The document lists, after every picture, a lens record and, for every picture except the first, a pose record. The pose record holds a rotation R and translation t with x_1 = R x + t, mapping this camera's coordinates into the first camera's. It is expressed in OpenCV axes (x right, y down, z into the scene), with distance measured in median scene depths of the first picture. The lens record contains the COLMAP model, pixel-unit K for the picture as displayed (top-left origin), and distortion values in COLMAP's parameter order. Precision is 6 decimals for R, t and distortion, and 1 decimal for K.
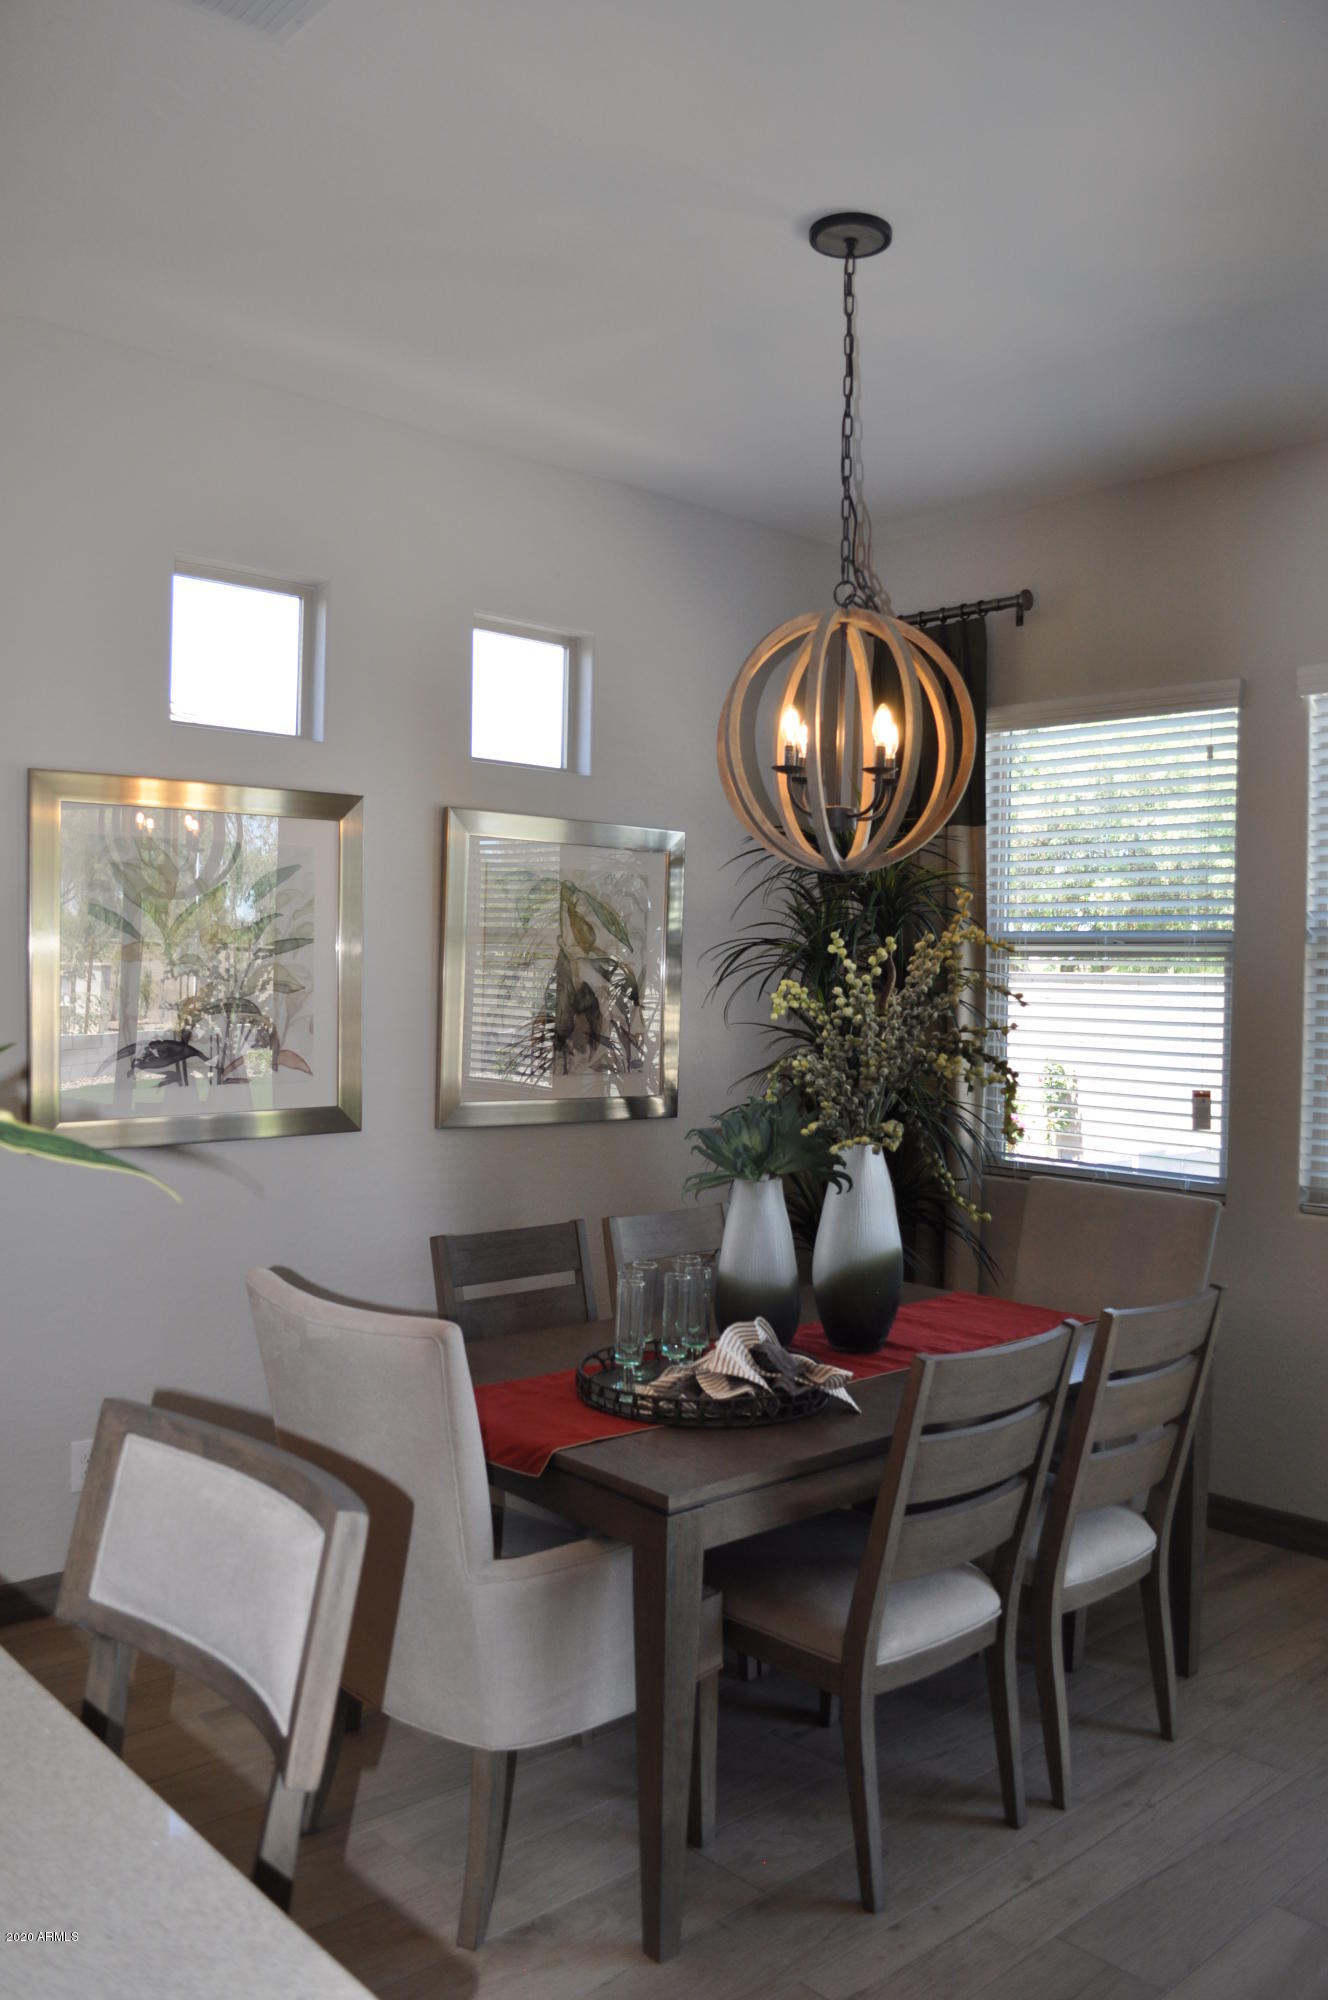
lens RADIAL K [[1563.6, 0, 648.1], [0, 1563.6, 1022.3], [0, 0, 1]] dist [-0.085916, 0.014498]
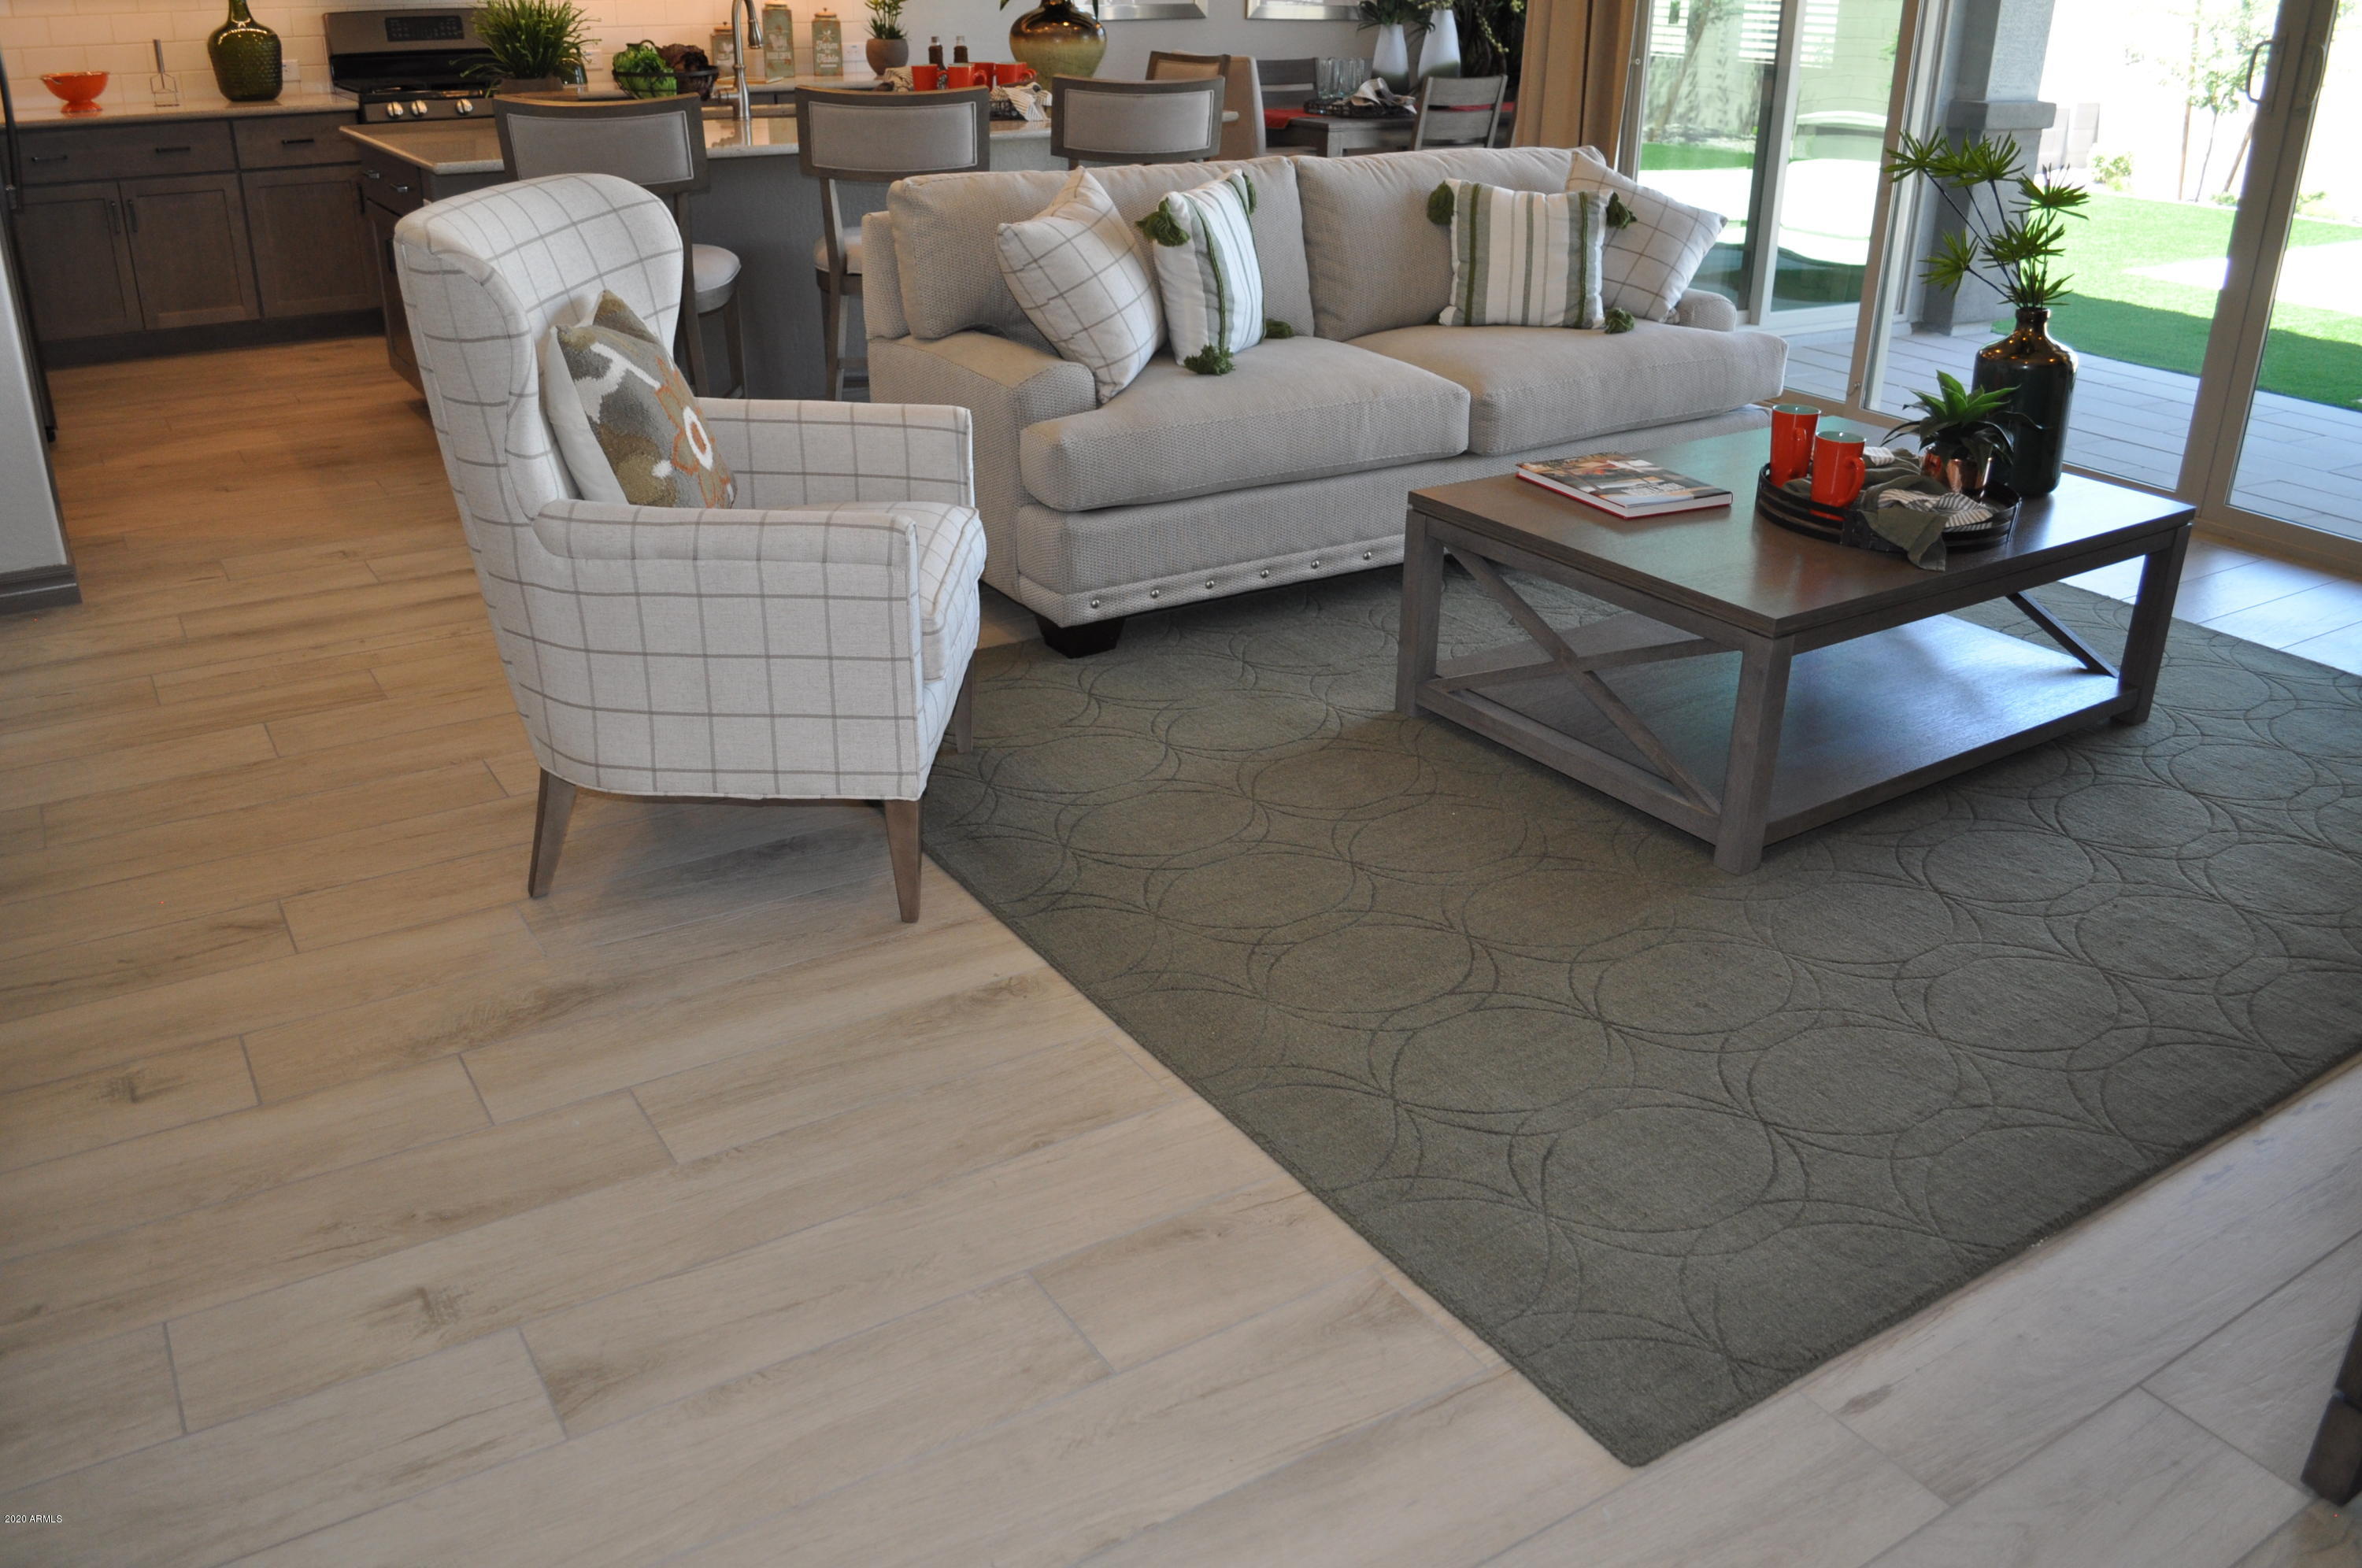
lens RADIAL K [[1846.3, 0, 1164.6], [0, 1846.3, 783.3], [0, 0, 1]] dist [-0.085916, 0.014498]
pose [[0.985219, 0.059780, -0.160533, 0.230731], [0.006359, 0.923723, 0.383008, 0.103761], [0.171184, -0.378367, 0.909689, -1.798240]]
